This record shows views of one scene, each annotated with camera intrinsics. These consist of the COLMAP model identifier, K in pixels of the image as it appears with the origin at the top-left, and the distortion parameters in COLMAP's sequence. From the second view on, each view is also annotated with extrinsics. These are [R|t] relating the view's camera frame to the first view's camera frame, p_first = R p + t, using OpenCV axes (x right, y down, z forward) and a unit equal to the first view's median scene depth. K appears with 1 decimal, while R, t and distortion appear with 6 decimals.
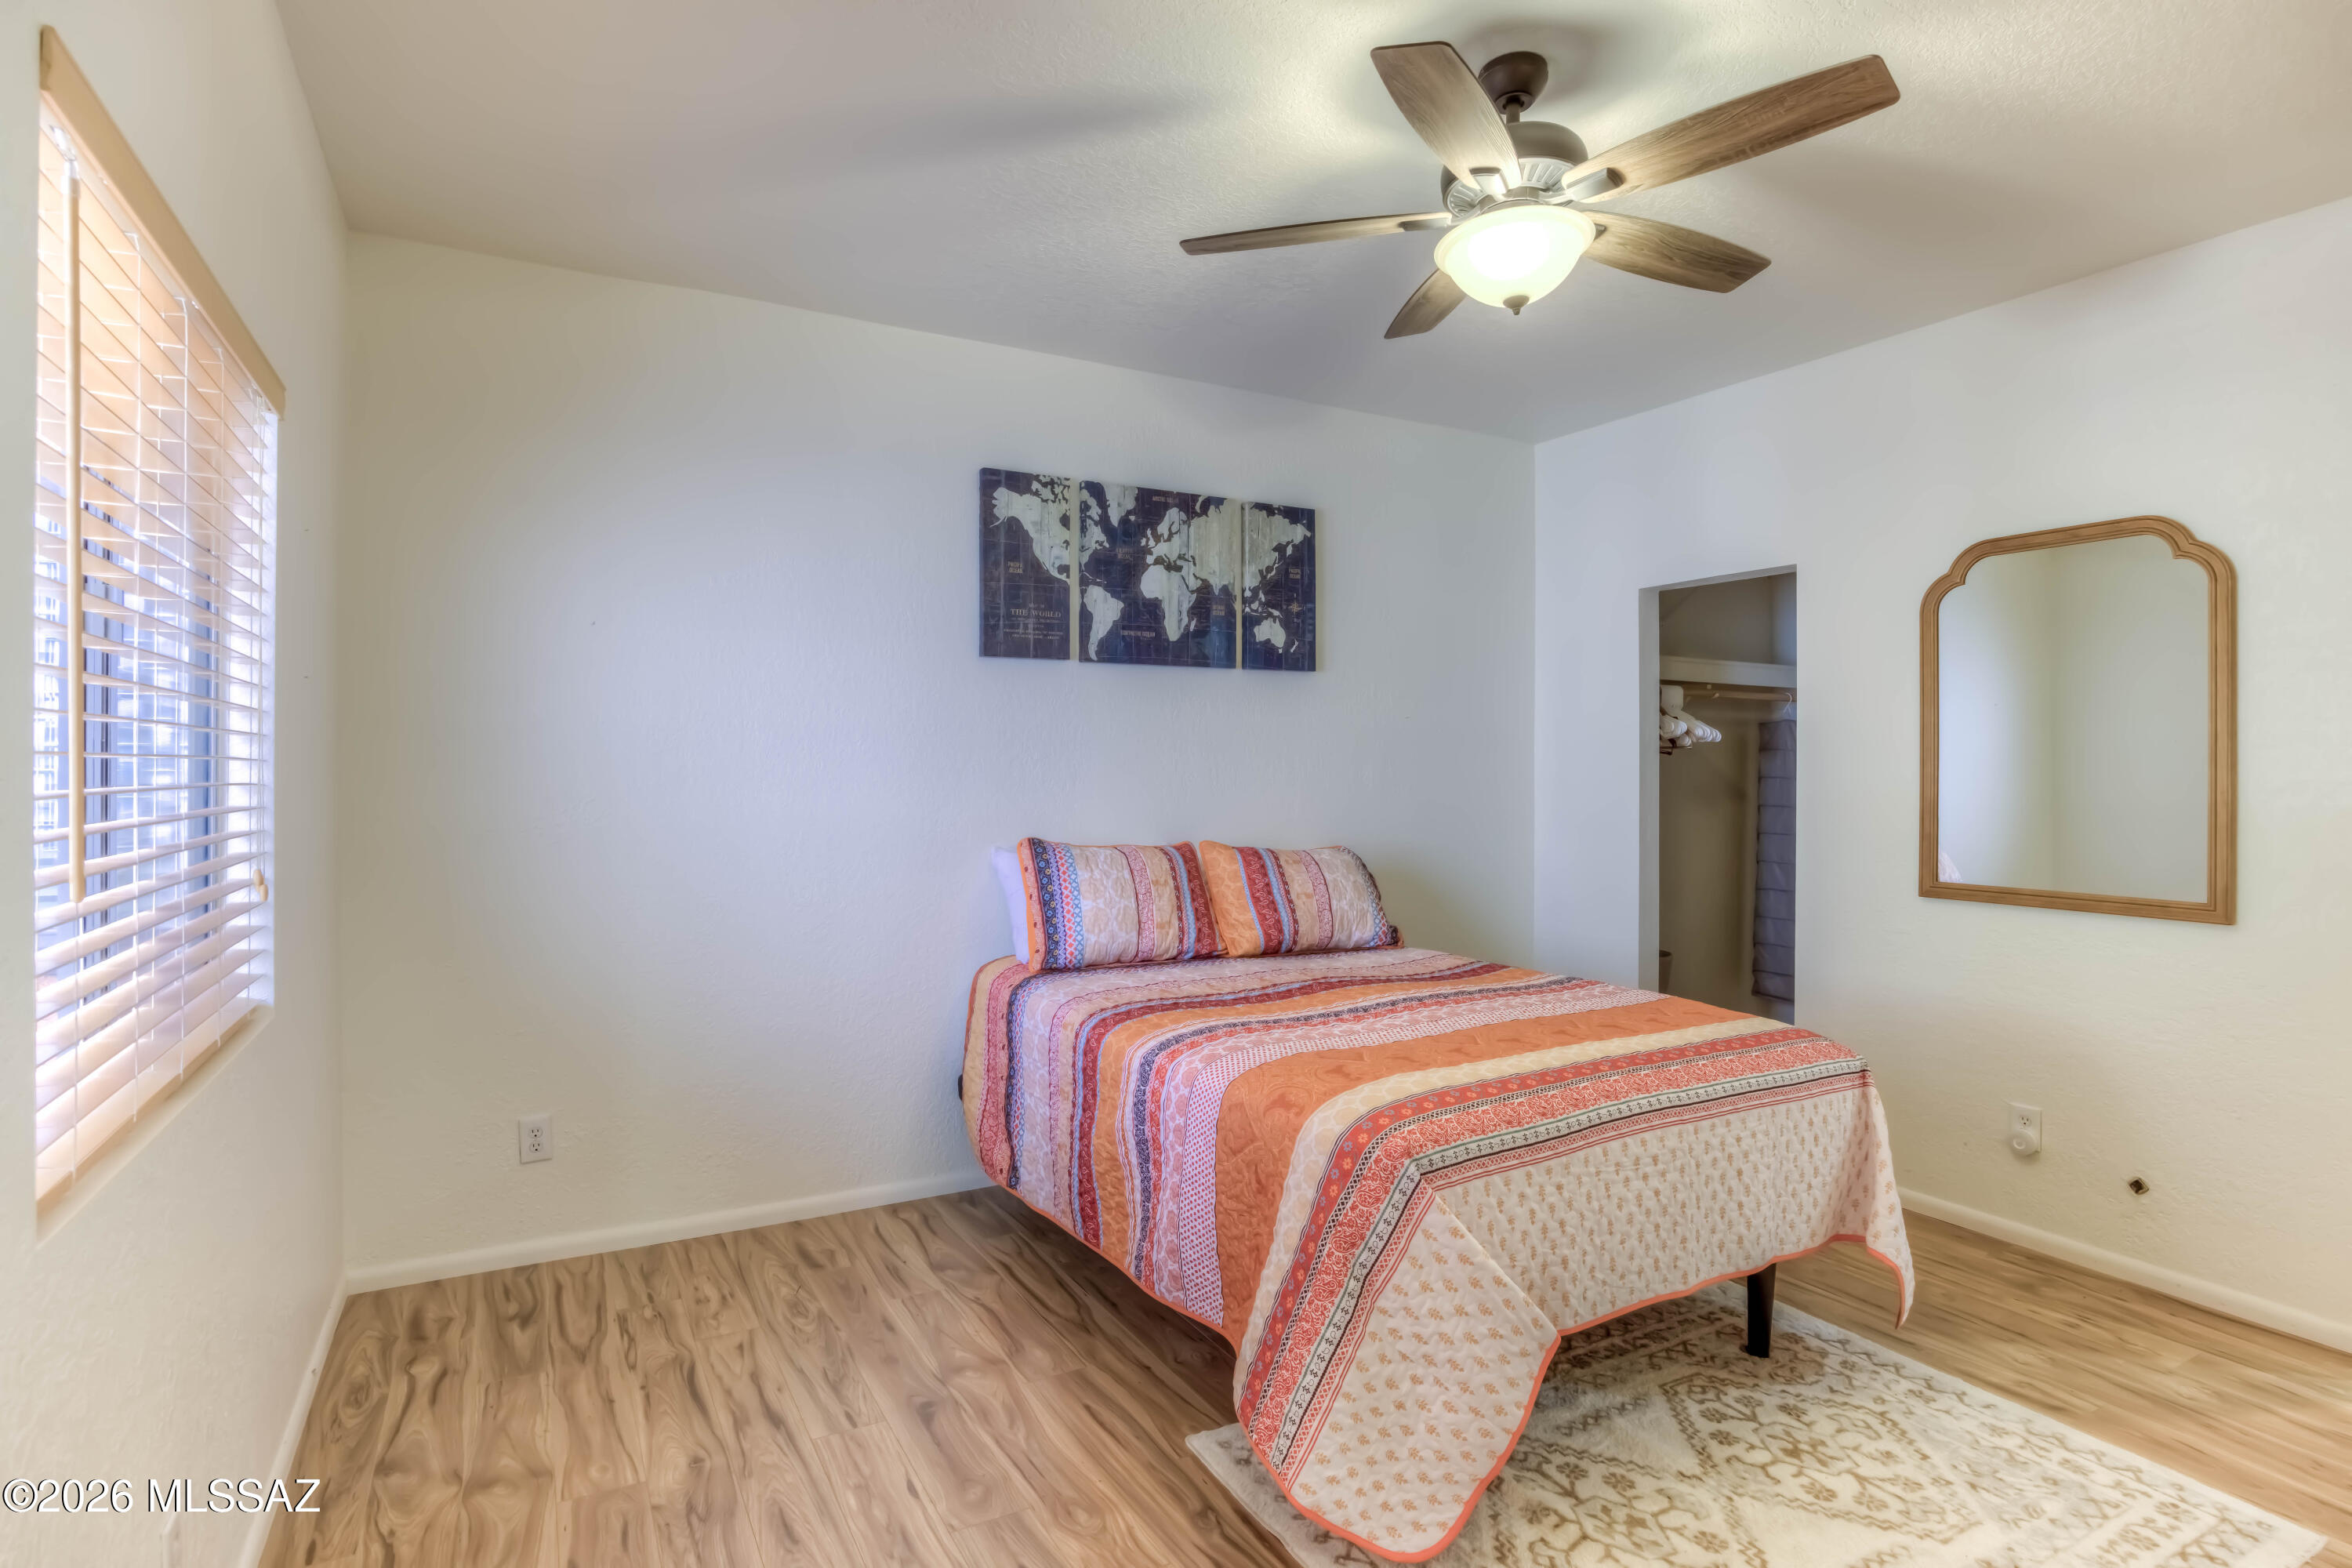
lens RADIAL K [[1200.3, 0, 1171.8], [0, 1200.3, 768.4], [0, 0, 1]] dist [-0.026964, -0.000280]
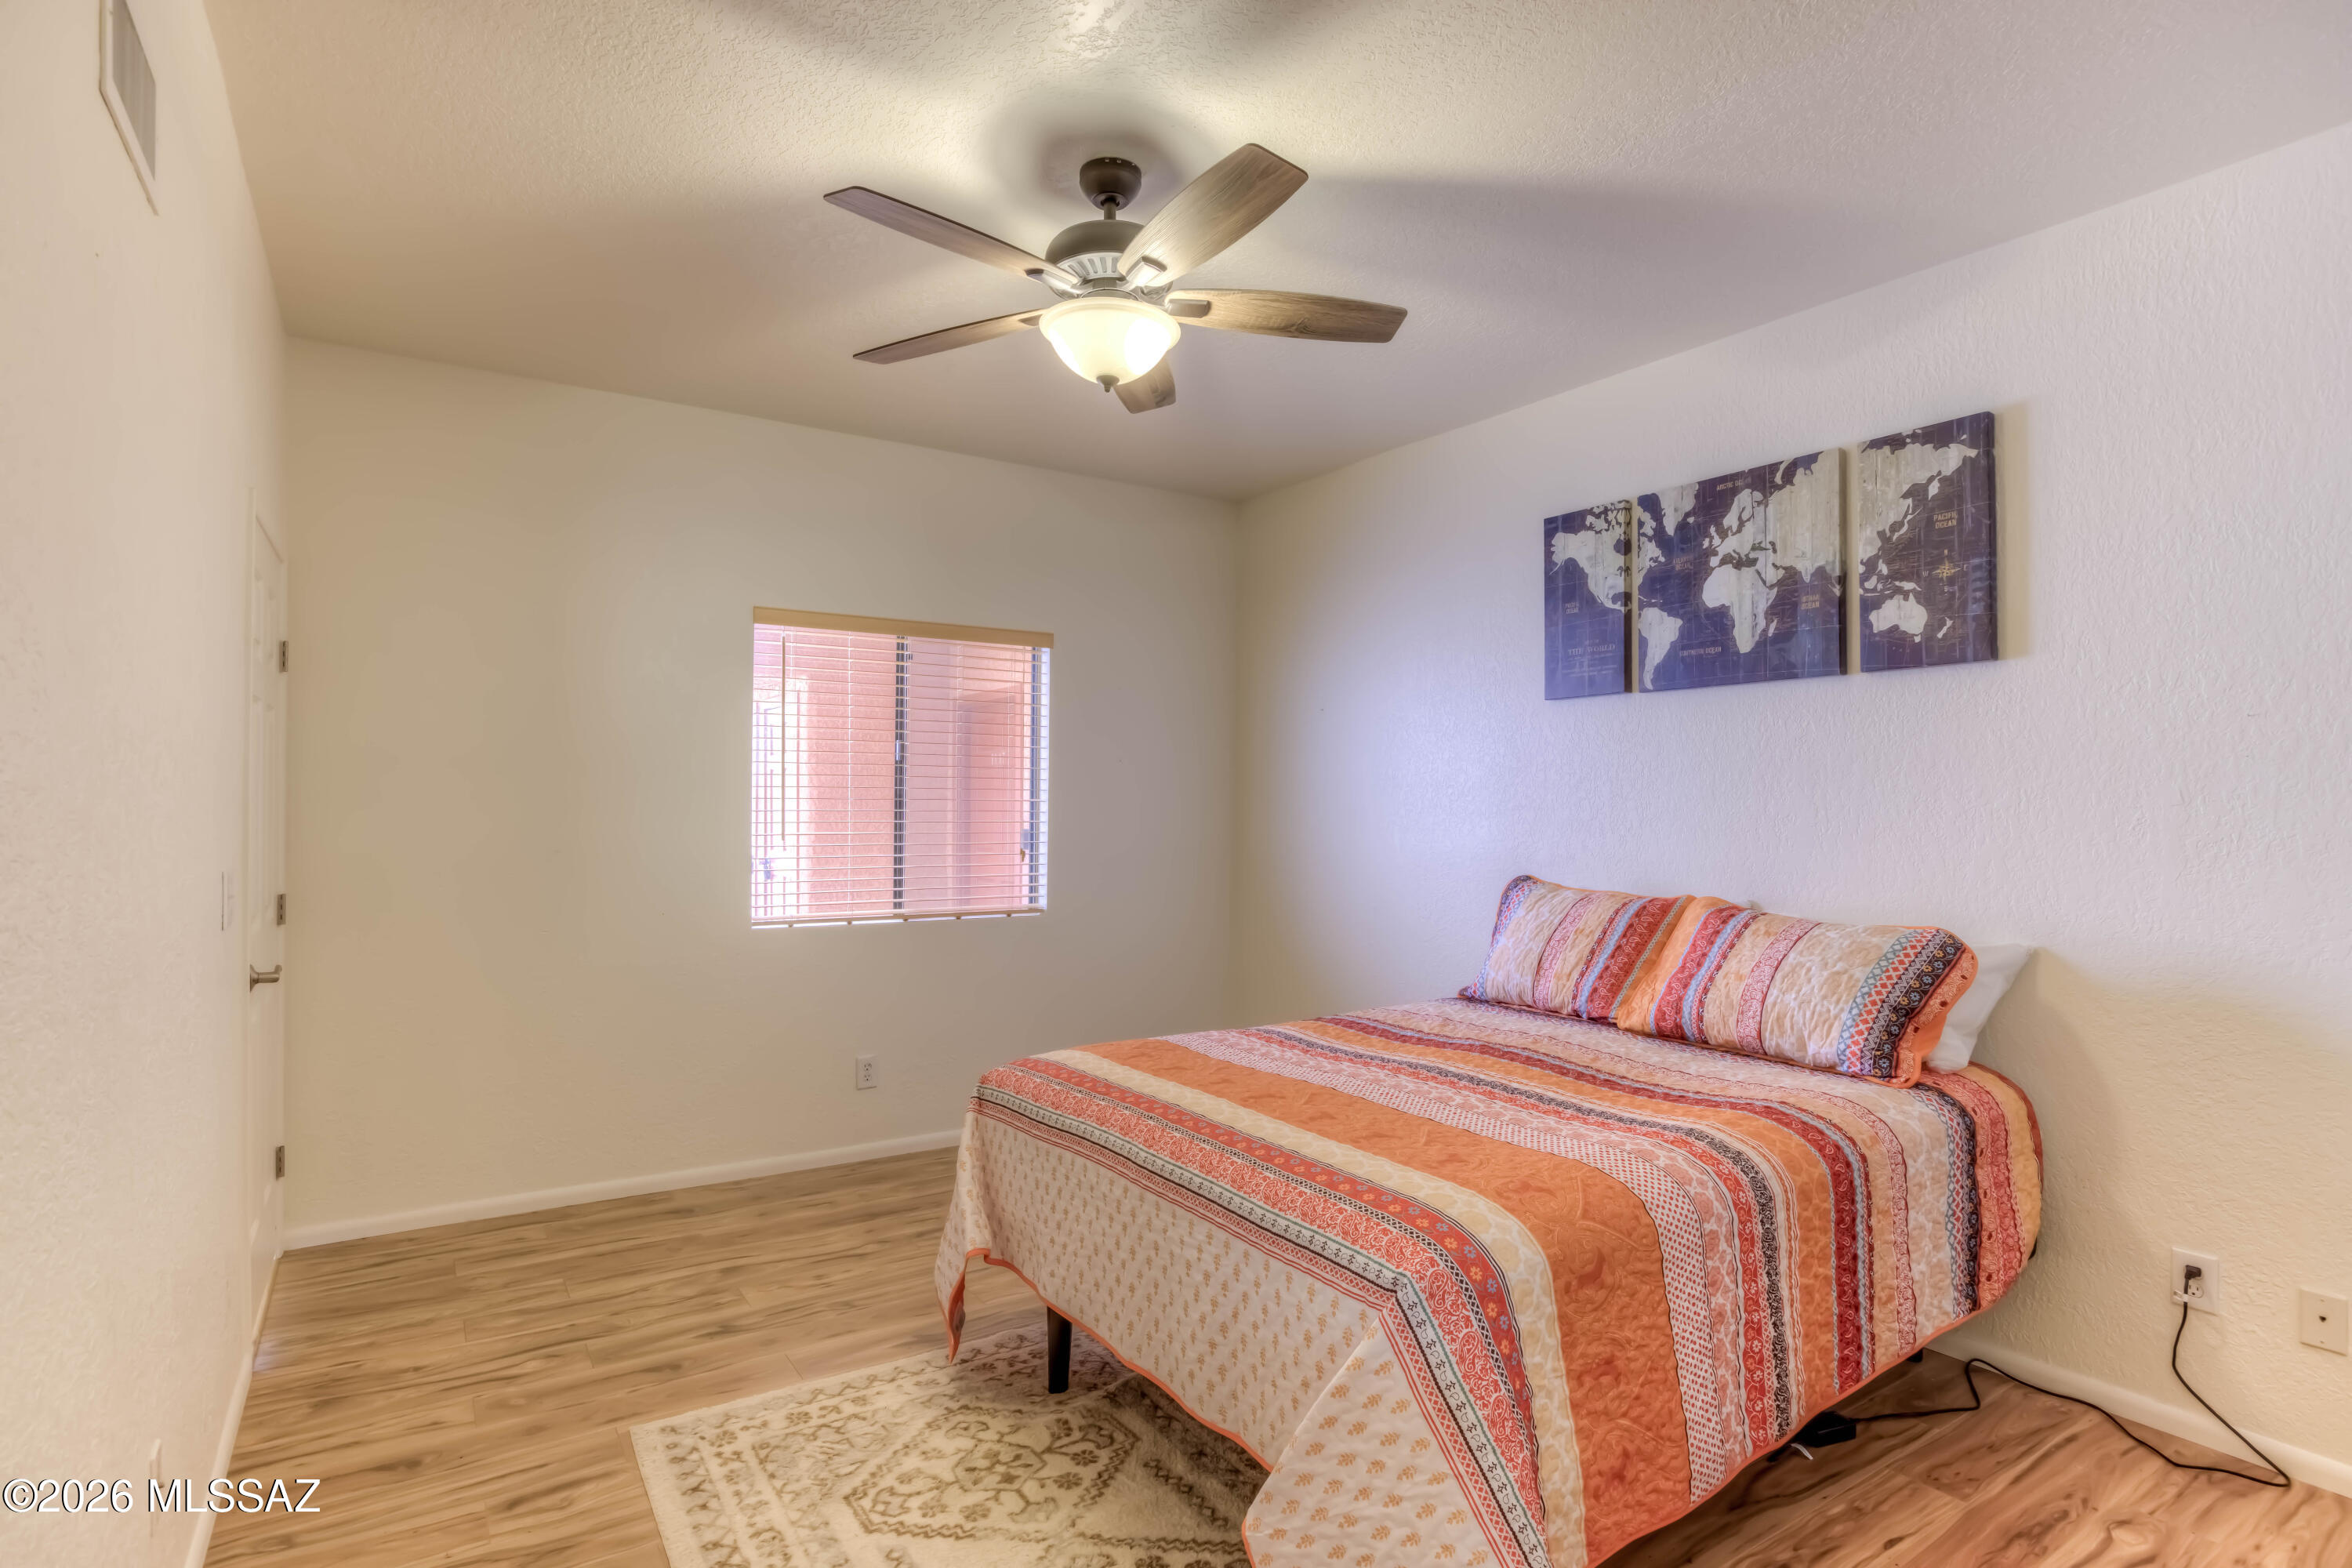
lens RADIAL K [[1200.3, 0, 1168.8], [0, 1200.3, 797.5], [0, 0, 1]] dist [-0.026964, -0.000280]
pose [[0.063430, -0.000032, -0.997986, 0.796002], [0.006615, 0.999978, 0.000388, -0.010108], [0.997964, -0.006626, 0.063428, 0.558716]]
